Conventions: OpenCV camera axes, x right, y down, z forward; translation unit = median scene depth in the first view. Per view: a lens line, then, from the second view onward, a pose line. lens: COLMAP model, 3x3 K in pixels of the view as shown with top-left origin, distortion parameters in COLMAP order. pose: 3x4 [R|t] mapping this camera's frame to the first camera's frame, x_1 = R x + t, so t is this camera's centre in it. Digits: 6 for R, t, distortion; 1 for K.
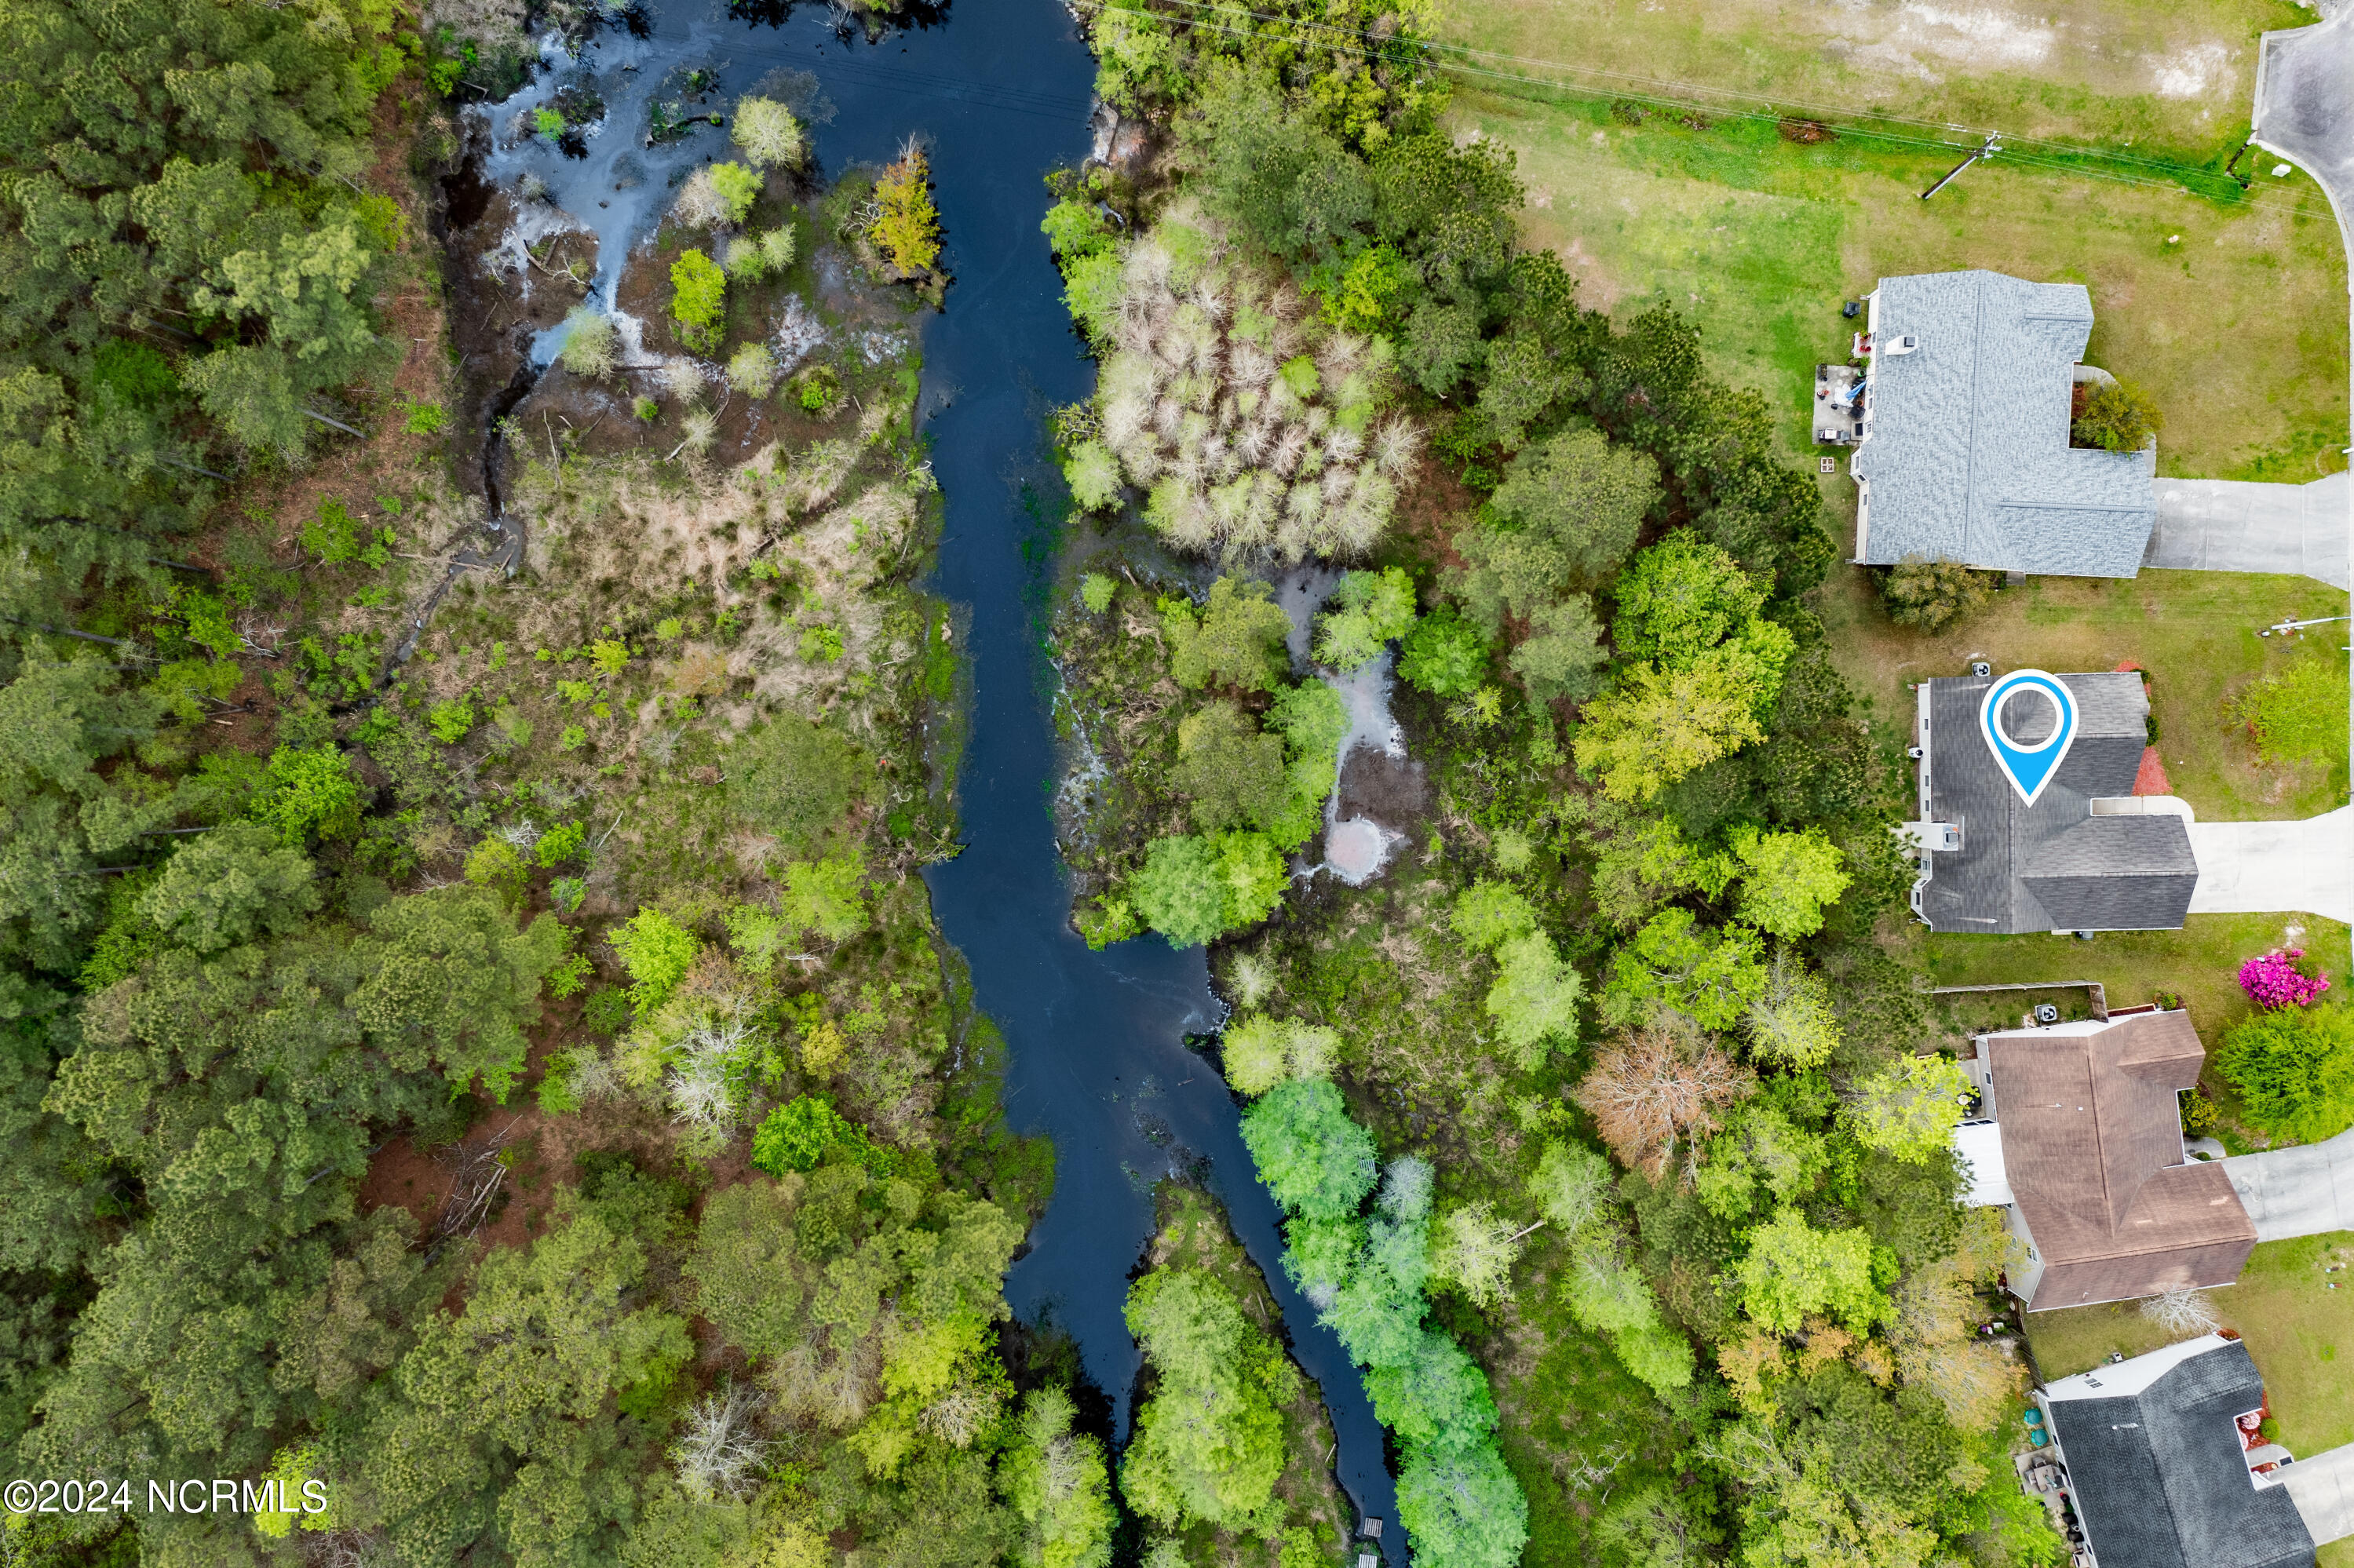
lens RADIAL K [[1916.6, 0, 1177.0], [0, 1916.6, 784.0], [0, 0, 1]] dist [-0.003385, -0.003593]
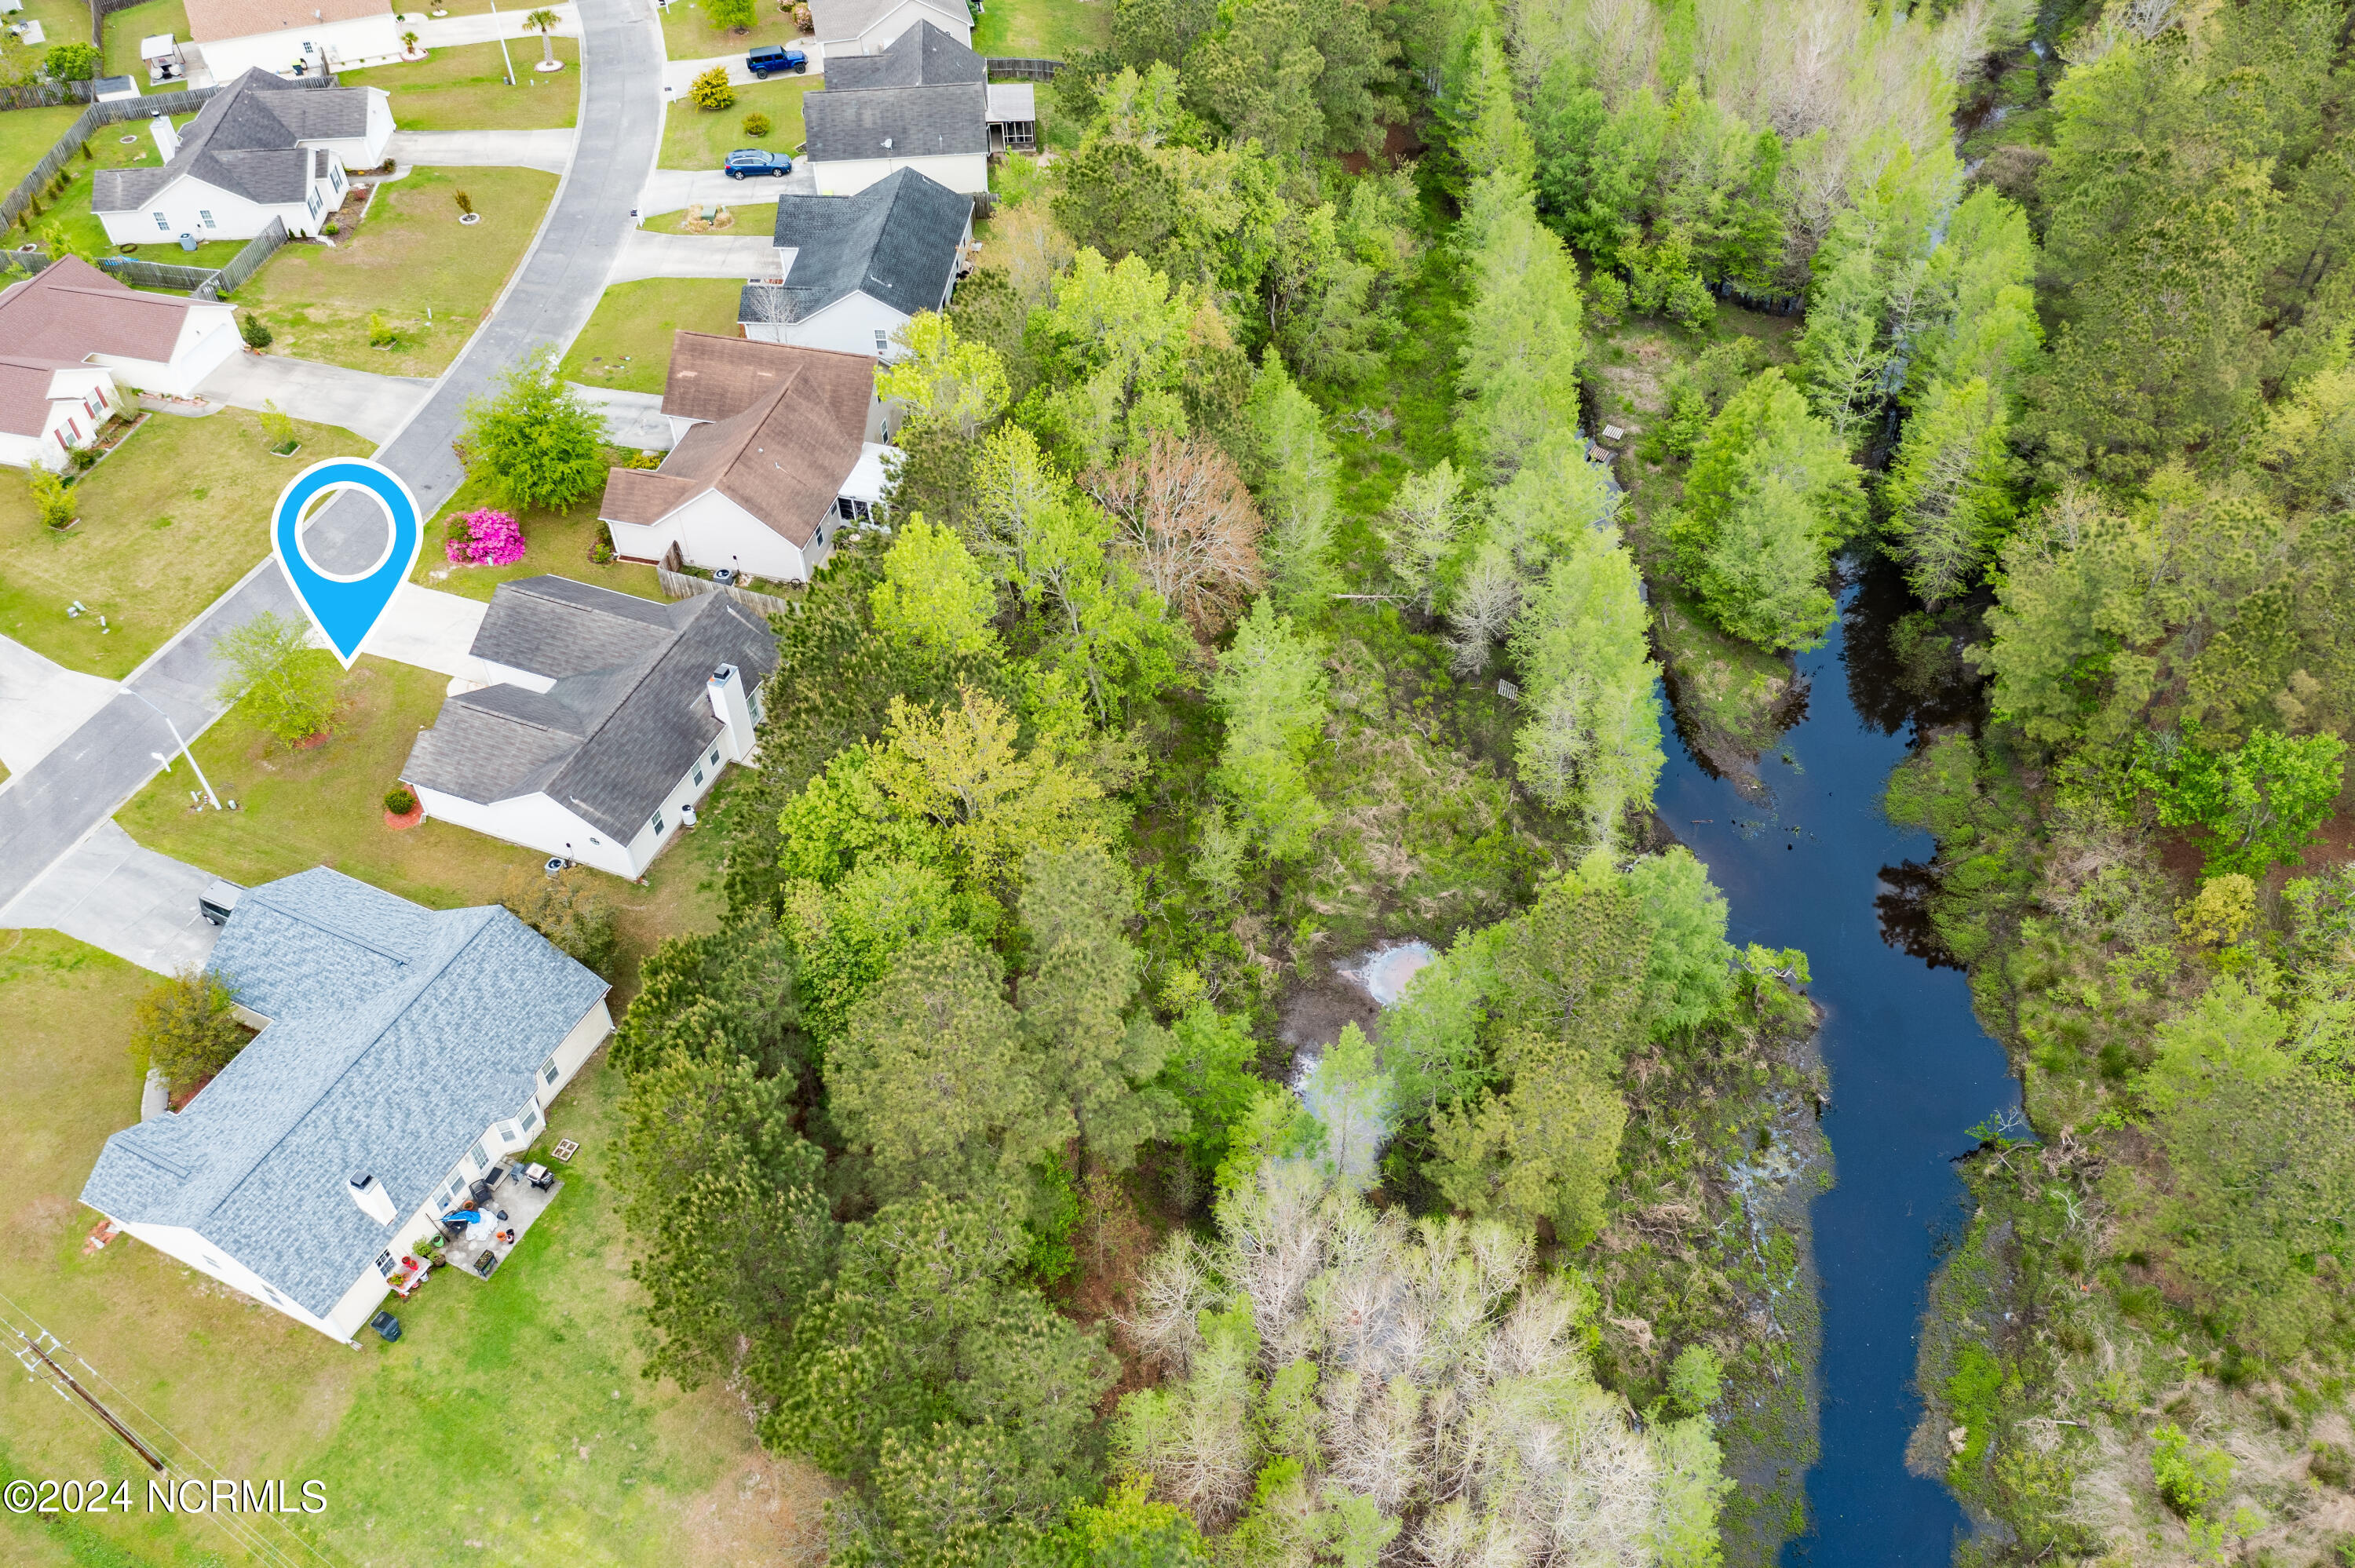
lens RADIAL K [[1917.3, 0, 1177.5], [0, 1917.3, 784.0], [0, 0, 1]] dist [-0.003385, -0.003593]
pose [[-0.925980, -0.240452, 0.291109, -0.021419], [0.376674, -0.641464, 0.668311, -0.449263], [0.026039, 0.728496, 0.684555, 0.454403]]
